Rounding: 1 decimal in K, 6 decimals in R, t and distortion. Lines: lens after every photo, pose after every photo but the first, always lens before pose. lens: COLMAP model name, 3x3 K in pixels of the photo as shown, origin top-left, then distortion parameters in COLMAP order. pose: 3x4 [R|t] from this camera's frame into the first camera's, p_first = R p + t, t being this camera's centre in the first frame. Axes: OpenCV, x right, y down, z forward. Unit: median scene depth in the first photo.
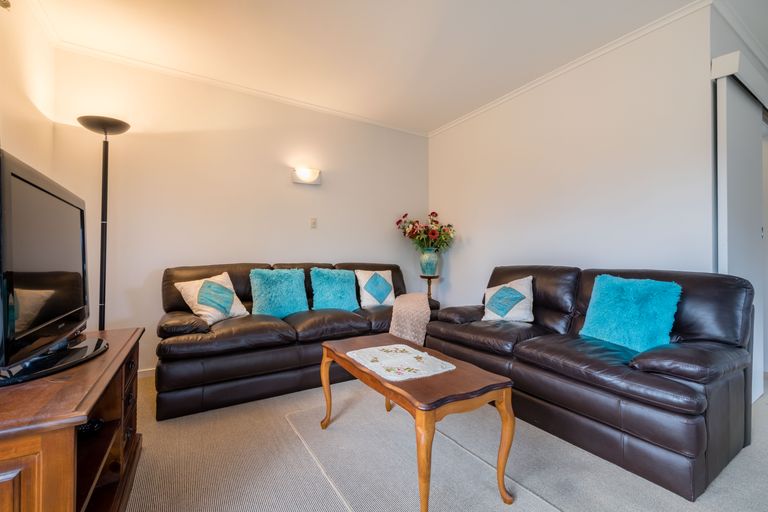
lens RADIAL K [[326.1, 0, 396.5], [0, 326.1, 256.3], [0, 0, 1]] dist [0.001698, -0.000523]
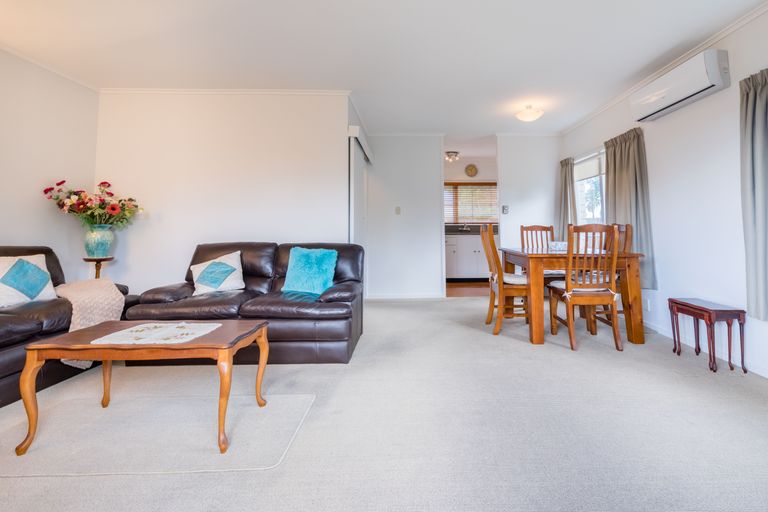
lens RADIAL K [[326.1, 0, 398.5], [0, 326.1, 215.3], [0, 0, 1]] dist [0.001698, -0.000523]
pose [[0.555206, 0.035824, 0.830941, -0.276472], [0.002271, 0.999003, -0.044587, -0.017204], [-0.831710, 0.026641, 0.554571, -0.167622]]
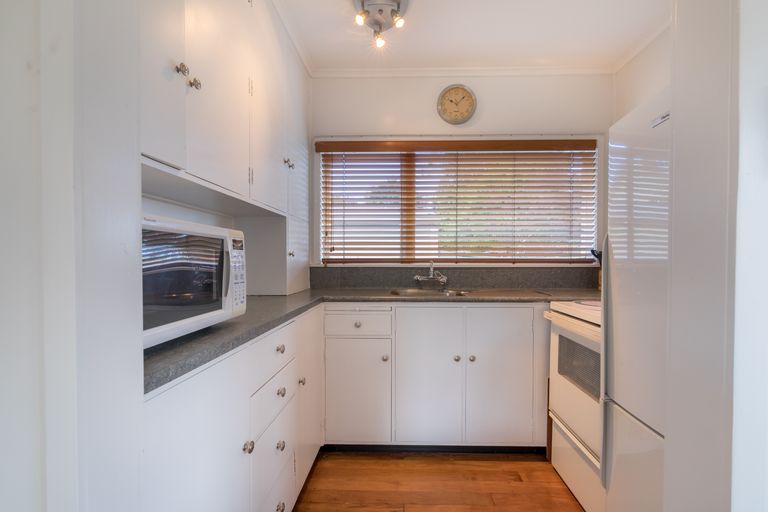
lens RADIAL K [[326.1, 0, 388.6], [0, 326.1, 270.9], [0, 0, 1]] dist [0.001698, -0.000523]
pose [[0.558111, 0.003676, 0.829758, 1.404145], [-0.008588, 0.999962, 0.001347, -0.041493], [-0.829722, -0.007878, 0.558122, 0.450840]]
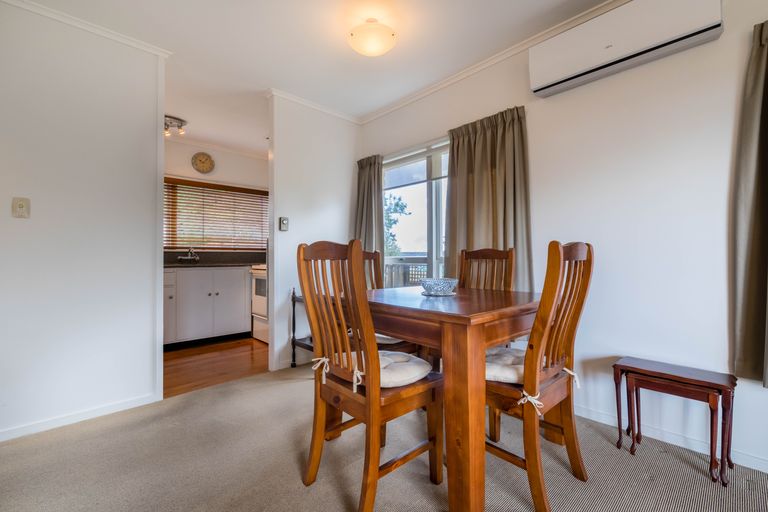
lens RADIAL K [[326.1, 0, 371.5], [0, 326.1, 255.1], [0, 0, 1]] dist [0.001698, -0.000523]
pose [[-0.188304, 0.014312, 0.982006, 0.469349], [0.002908, 0.999898, -0.014016, -0.009651], [-0.982106, 0.000216, -0.188327, 0.274459]]
